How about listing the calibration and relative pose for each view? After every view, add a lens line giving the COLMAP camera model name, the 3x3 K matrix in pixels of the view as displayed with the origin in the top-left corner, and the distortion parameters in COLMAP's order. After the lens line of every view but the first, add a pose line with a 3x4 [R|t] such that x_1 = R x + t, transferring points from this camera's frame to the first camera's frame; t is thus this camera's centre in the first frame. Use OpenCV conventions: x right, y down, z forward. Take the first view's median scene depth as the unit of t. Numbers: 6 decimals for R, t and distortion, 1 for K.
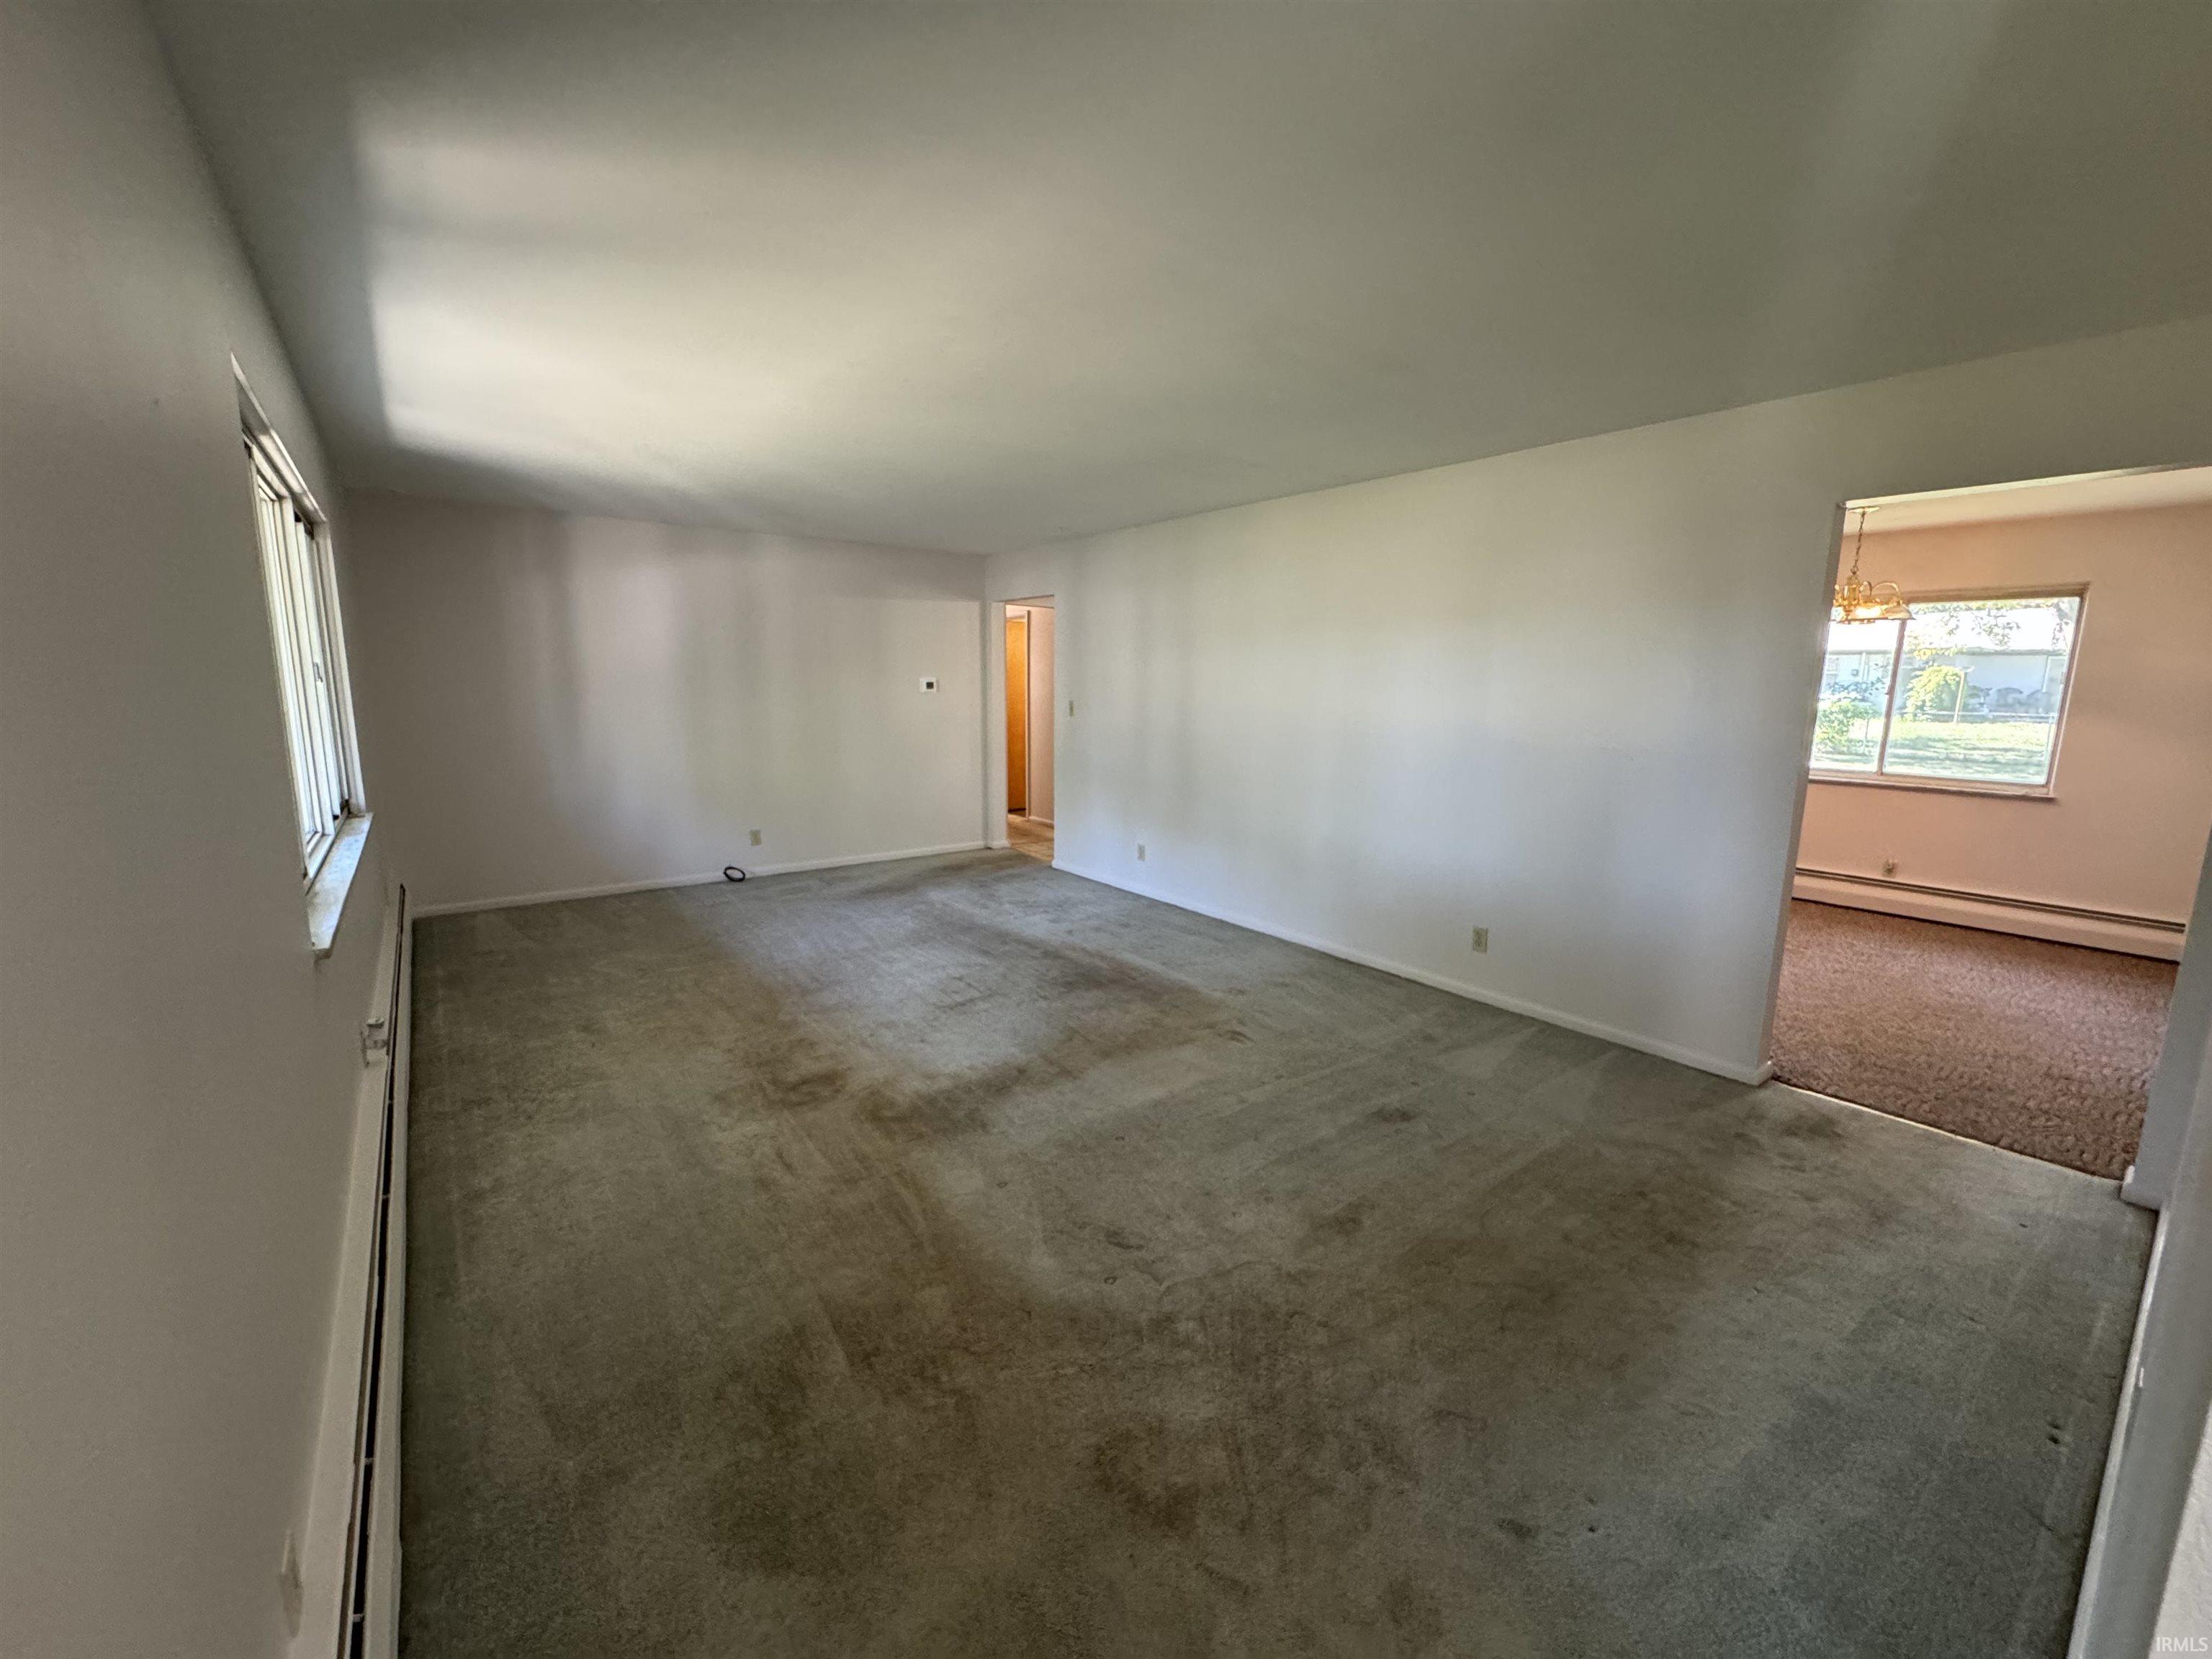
lens RADIAL K [[883.8, 0, 1108.1], [0, 883.8, 828.5], [0, 0, 1]] dist [0.001667, -0.000861]
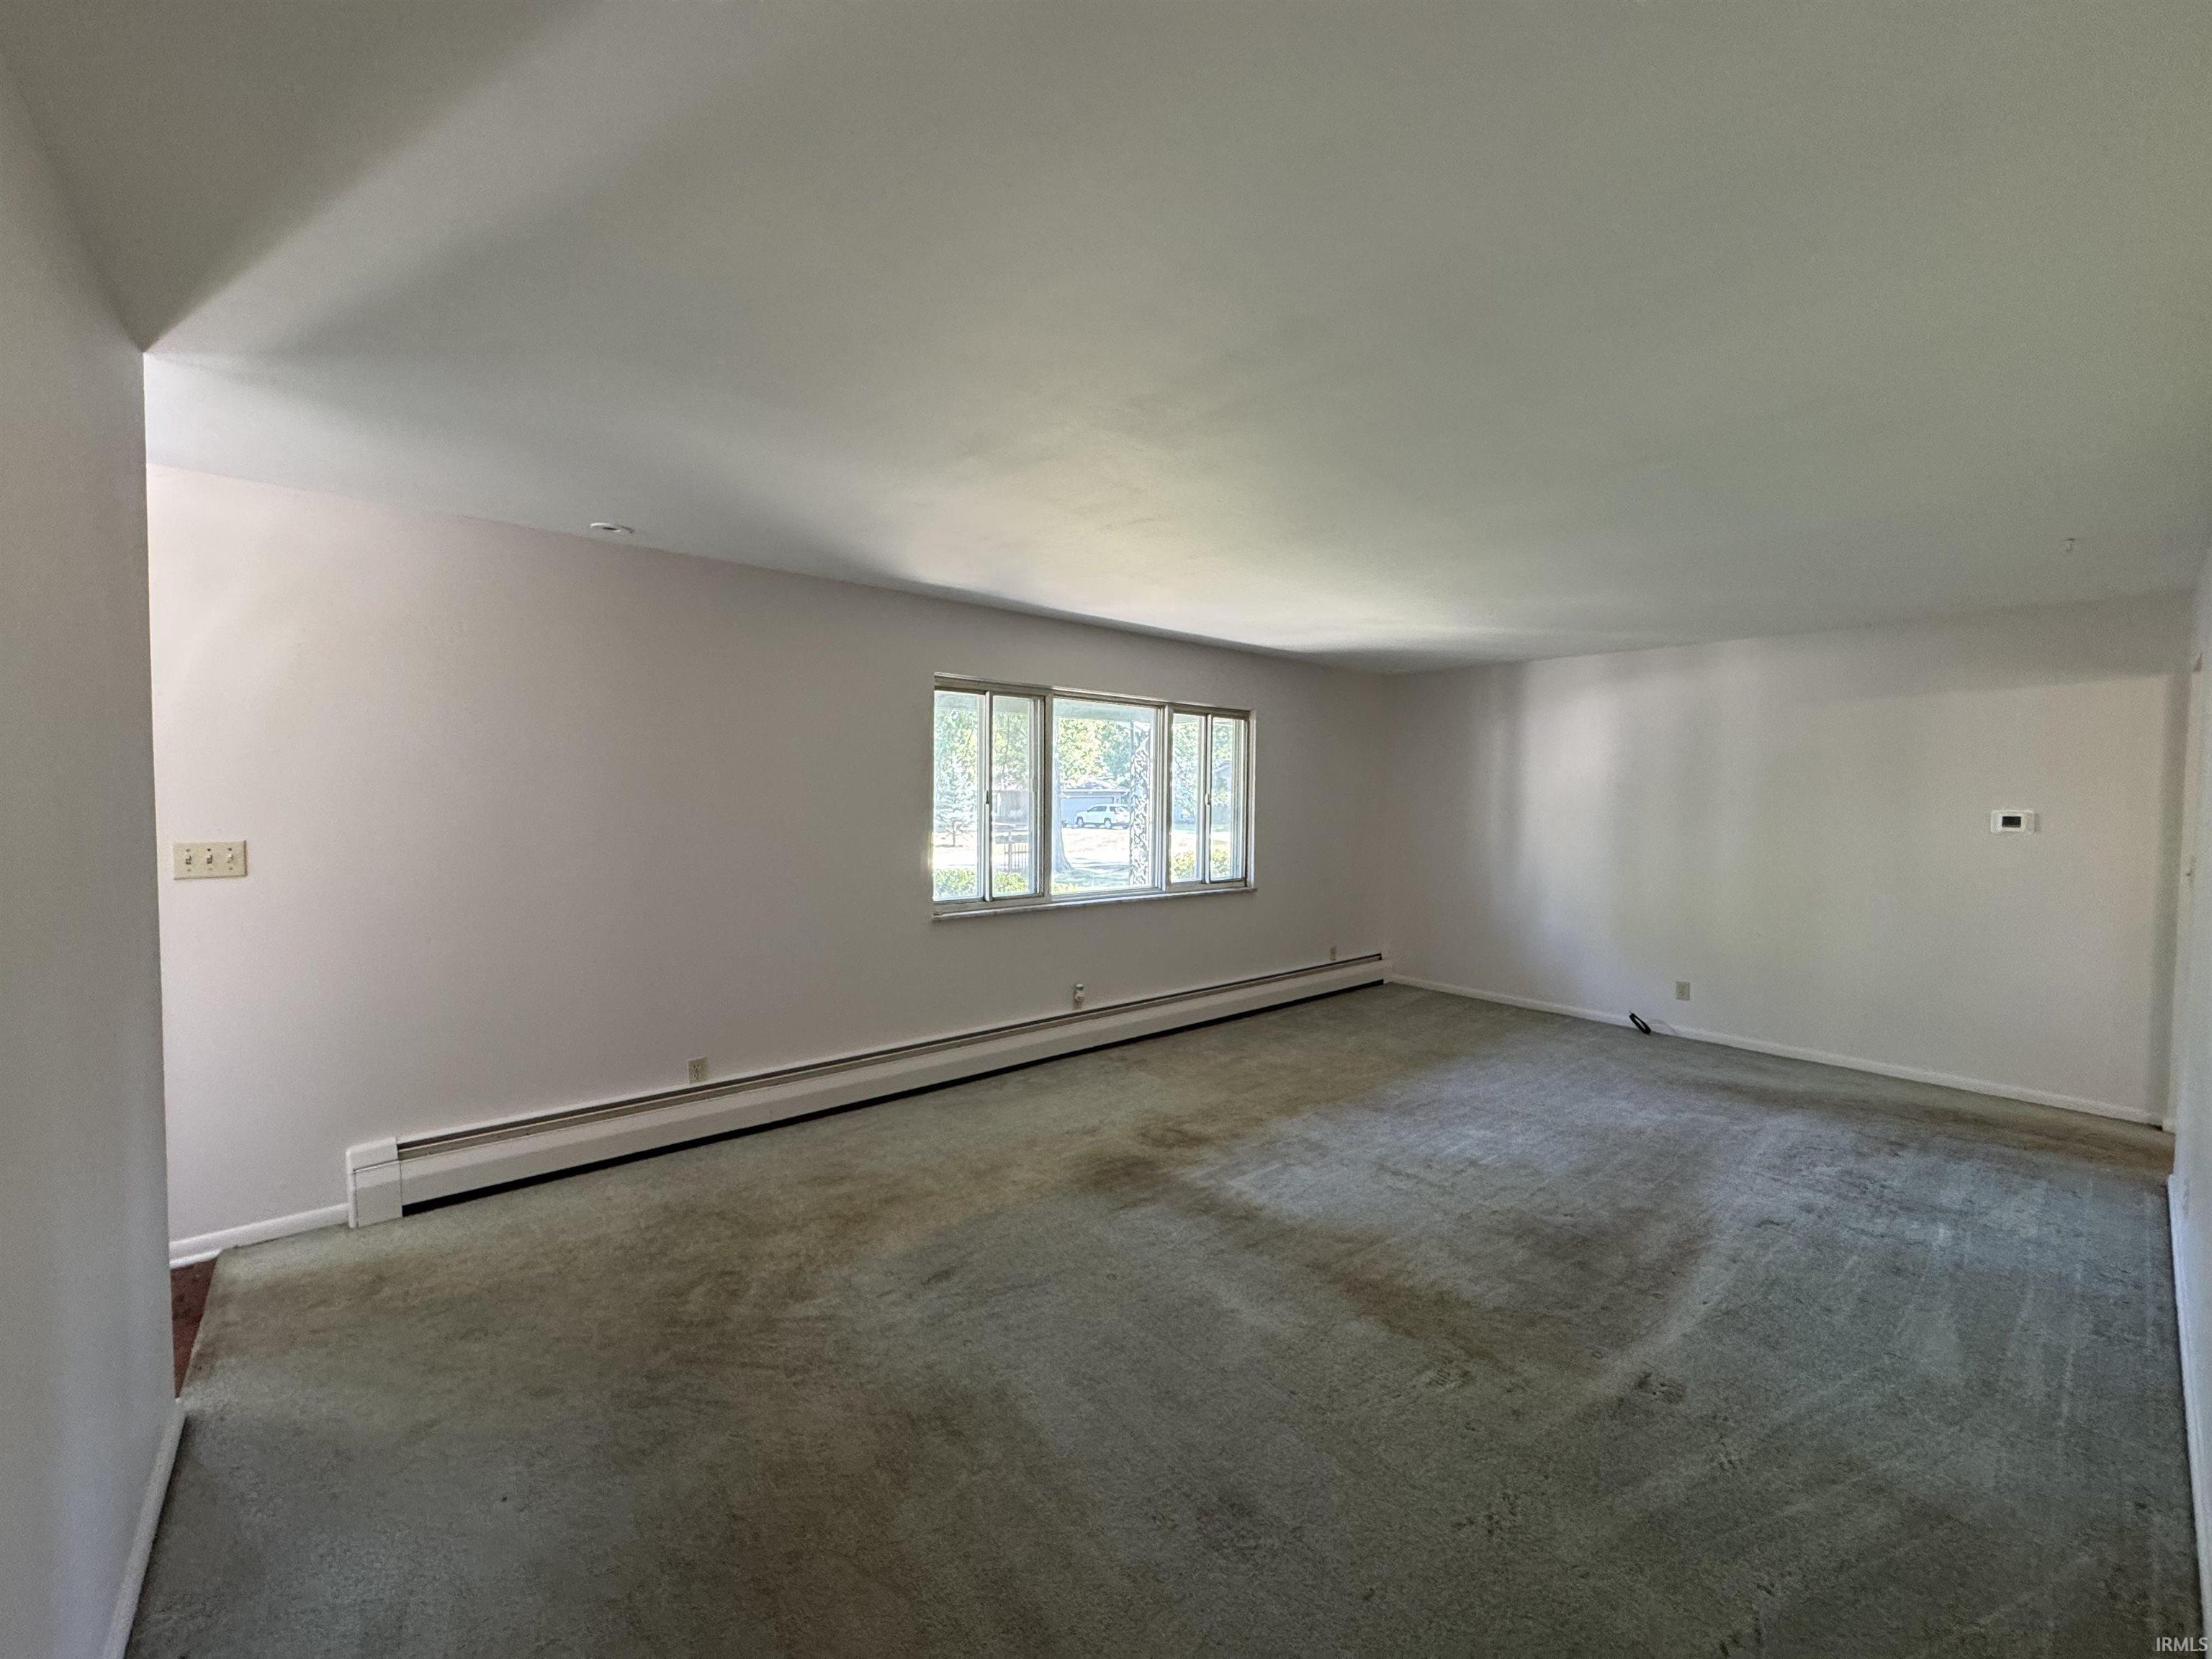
lens RADIAL K [[883.8, 0, 1105.1], [0, 883.8, 828.7], [0, 0, 1]] dist [0.001667, -0.000861]
pose [[0.056625, 0.034532, -0.997798, 0.583283], [-0.176493, 0.984008, 0.024039, -0.091765], [0.982672, 0.174743, 0.061814, 0.516648]]
